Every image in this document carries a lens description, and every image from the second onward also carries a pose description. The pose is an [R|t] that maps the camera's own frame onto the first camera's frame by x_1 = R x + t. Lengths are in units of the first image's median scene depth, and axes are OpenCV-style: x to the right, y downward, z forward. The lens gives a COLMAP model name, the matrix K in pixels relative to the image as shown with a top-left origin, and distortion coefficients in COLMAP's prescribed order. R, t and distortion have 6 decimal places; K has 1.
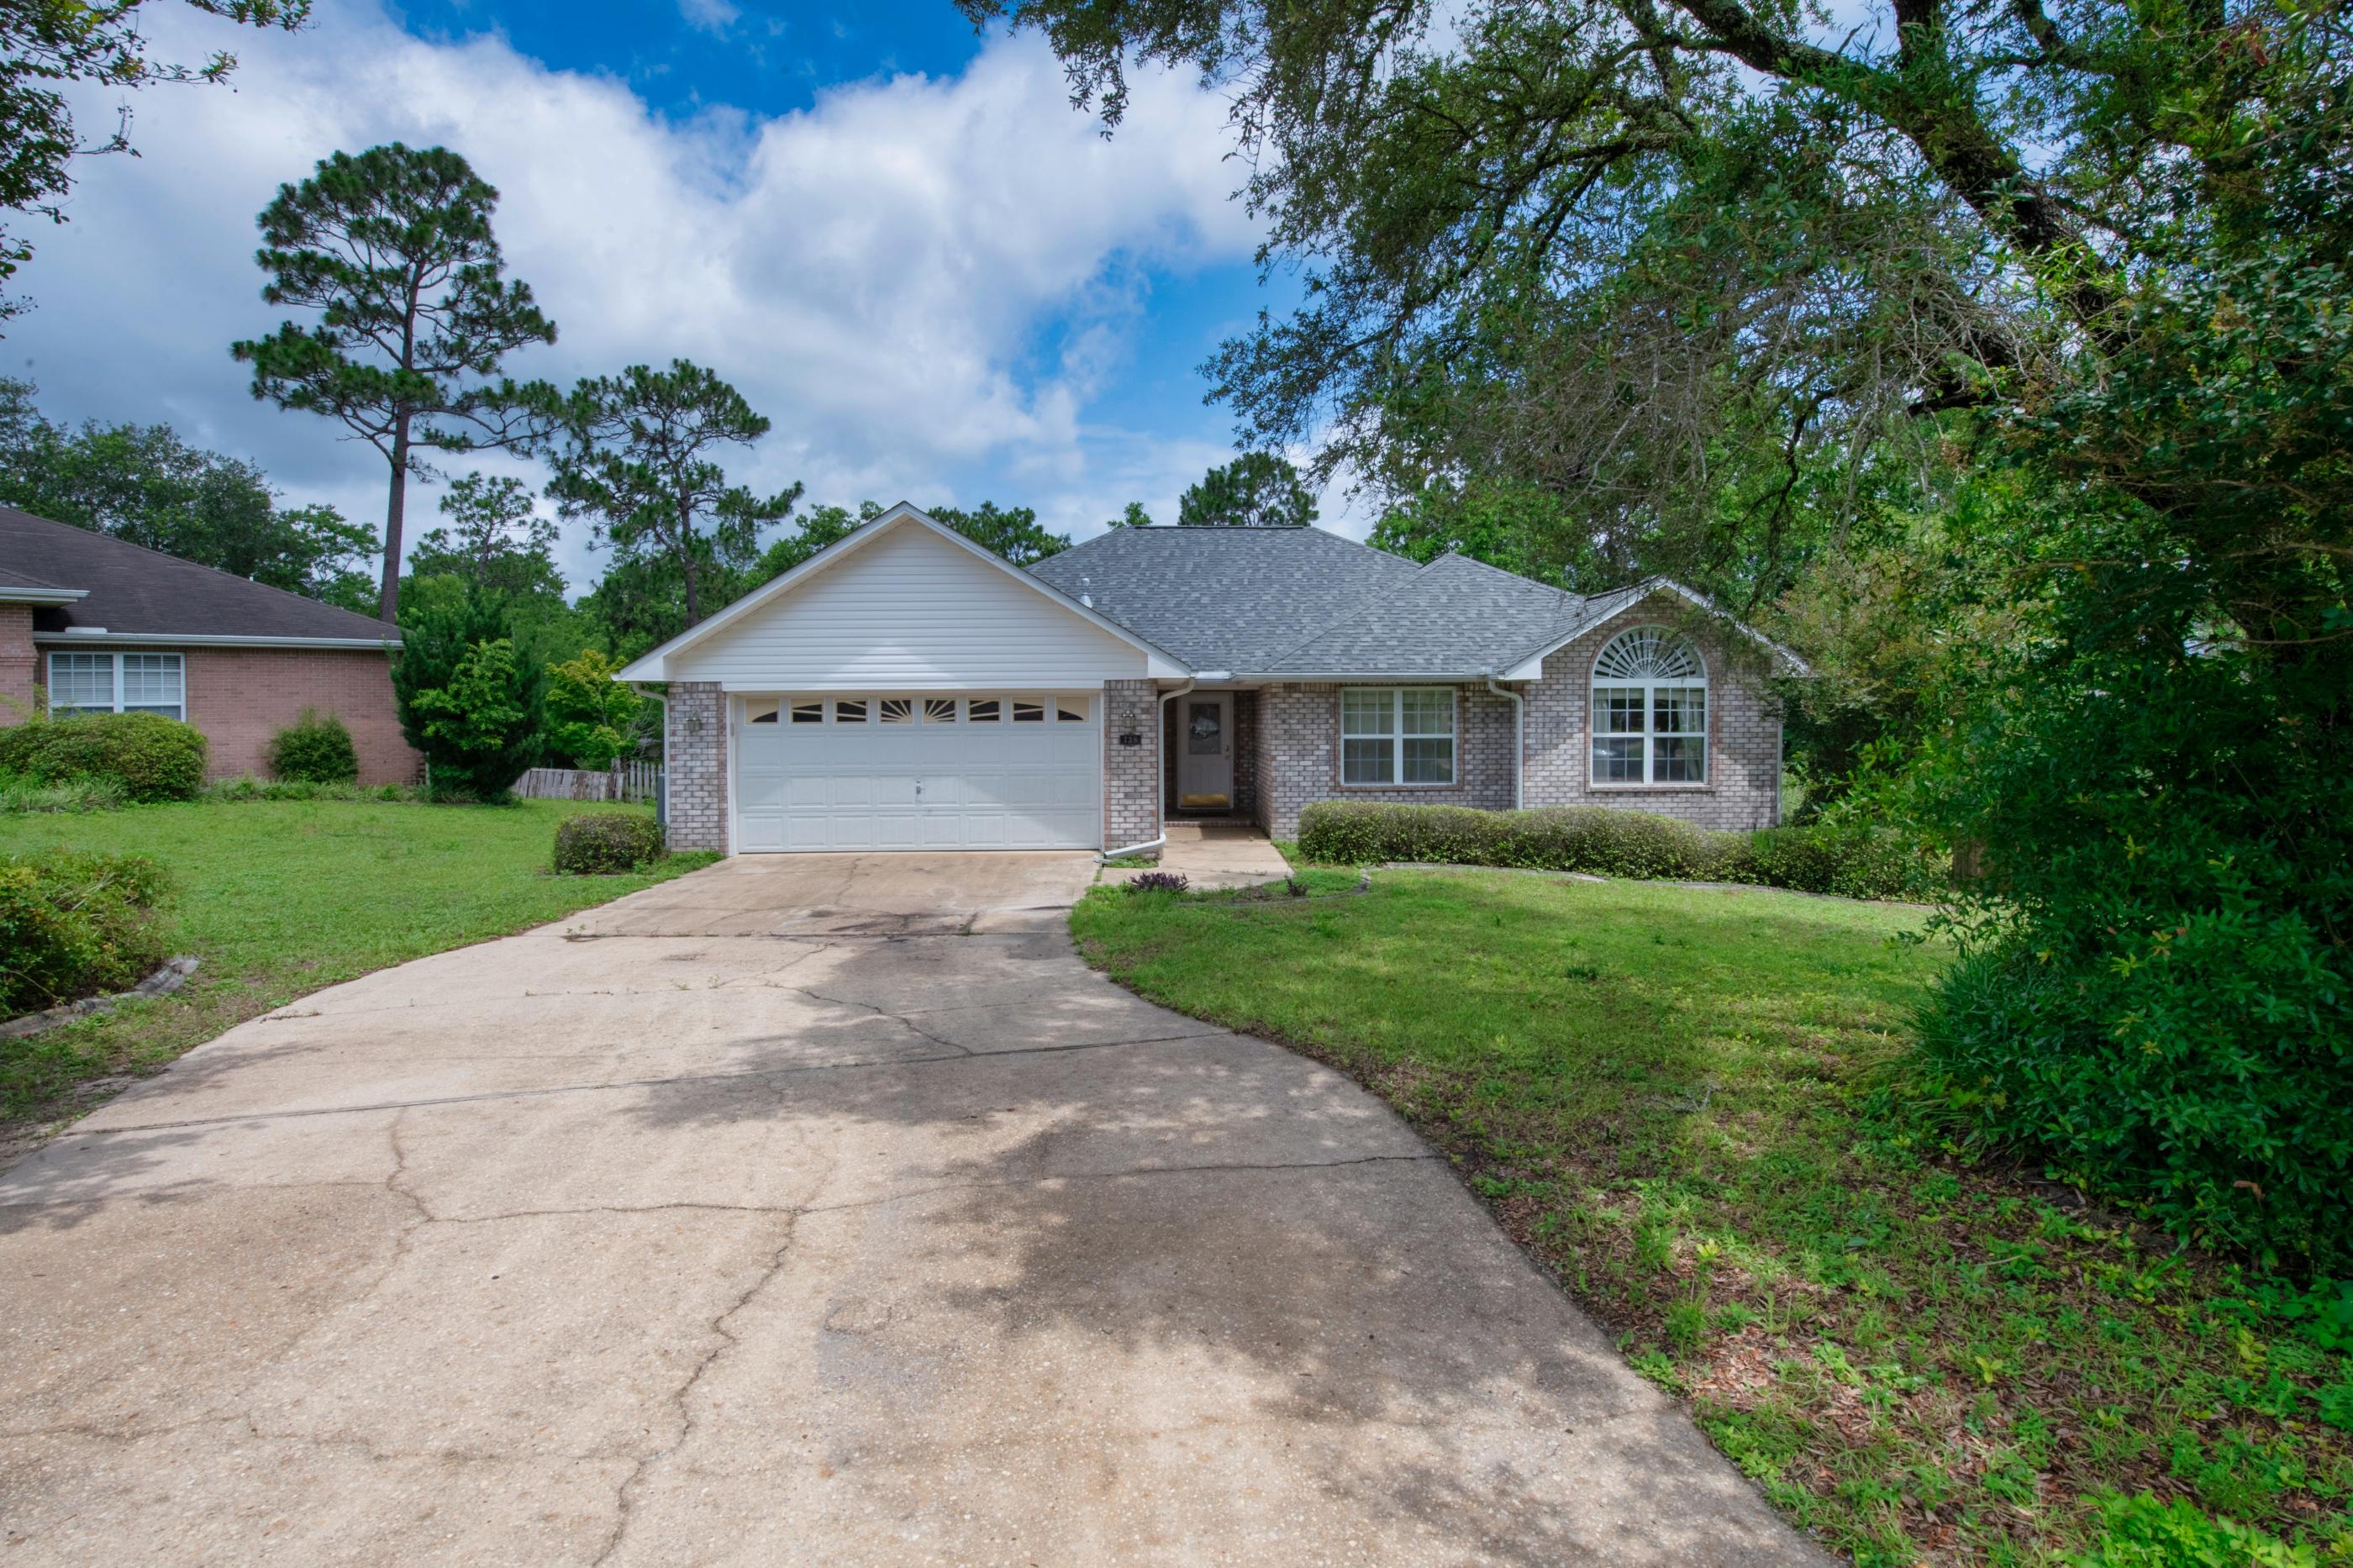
lens RADIAL K [[1108.5, 0, 1197.4], [0, 1108.5, 743.9], [0, 0, 1]] dist [-0.008274, 0.000433]
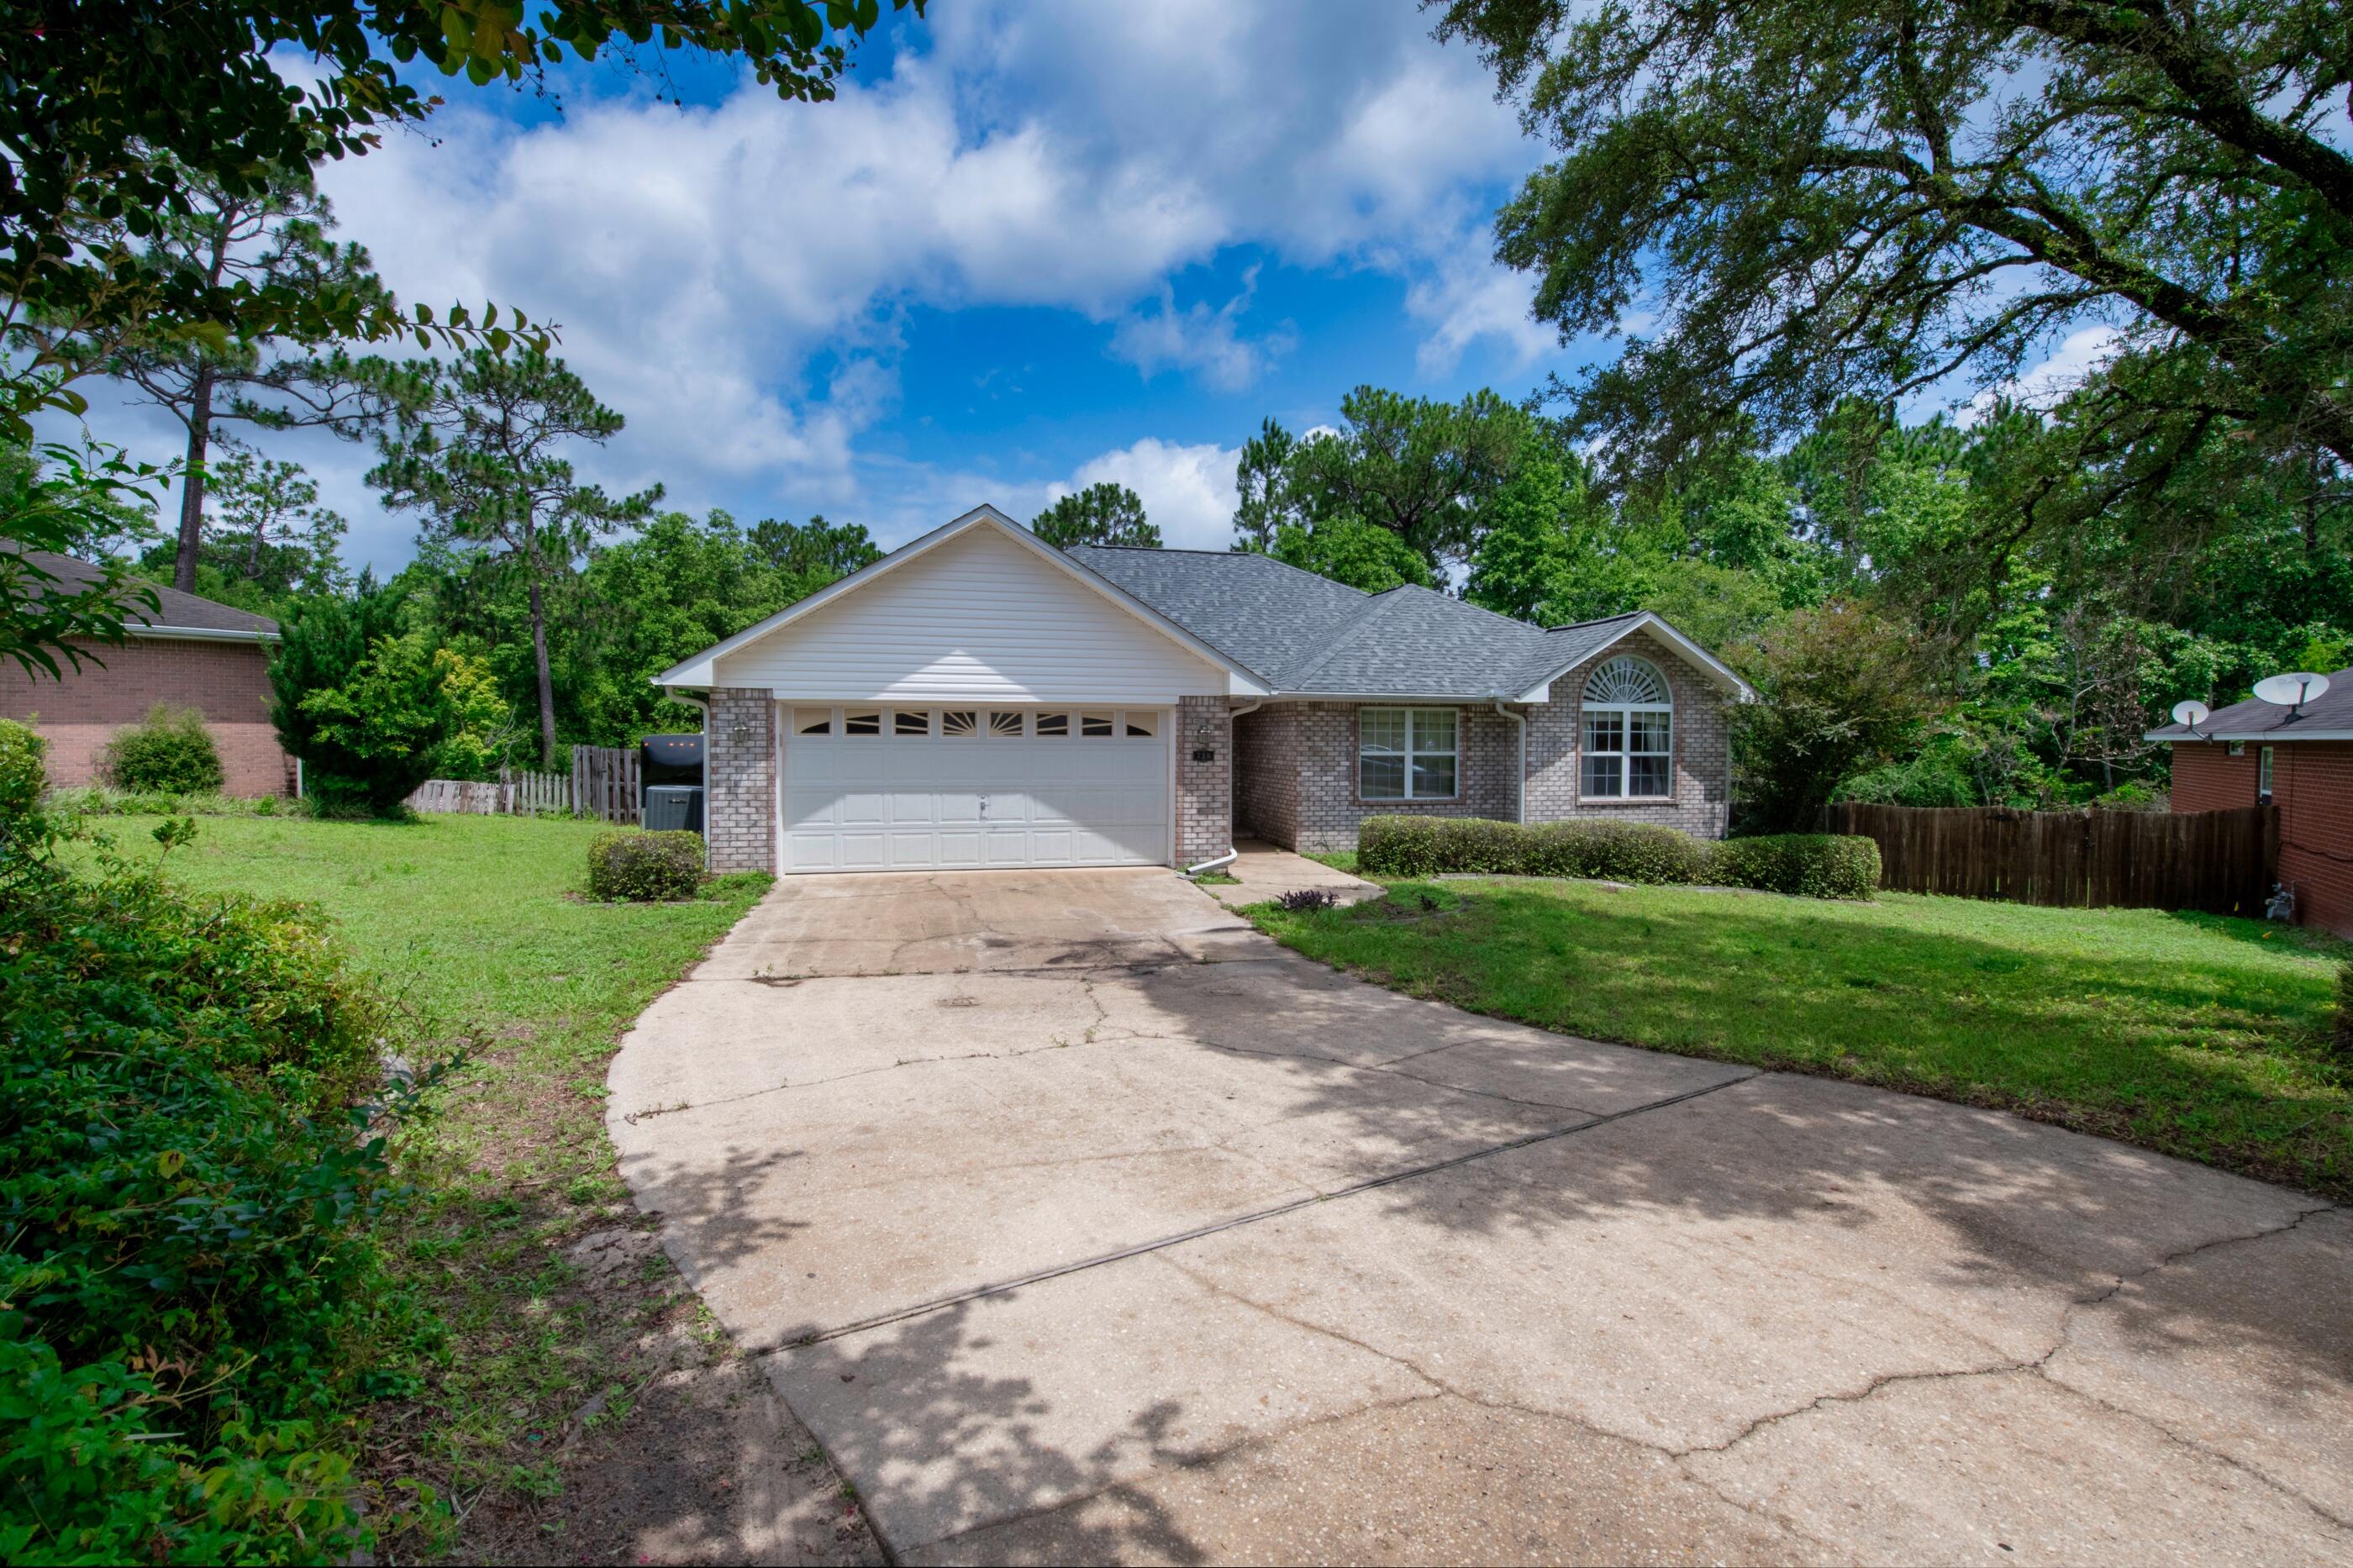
lens RADIAL K [[1006.3, 0, 1164.9], [0, 1006.3, 770.3], [0, 0, 1]] dist [-0.008426, -0.001515]
pose [[0.978732, 0.005370, 0.205072, -0.277322], [-0.008421, 0.999866, 0.014006, -0.002825], [-0.204969, -0.015435, 0.978647, 0.108509]]
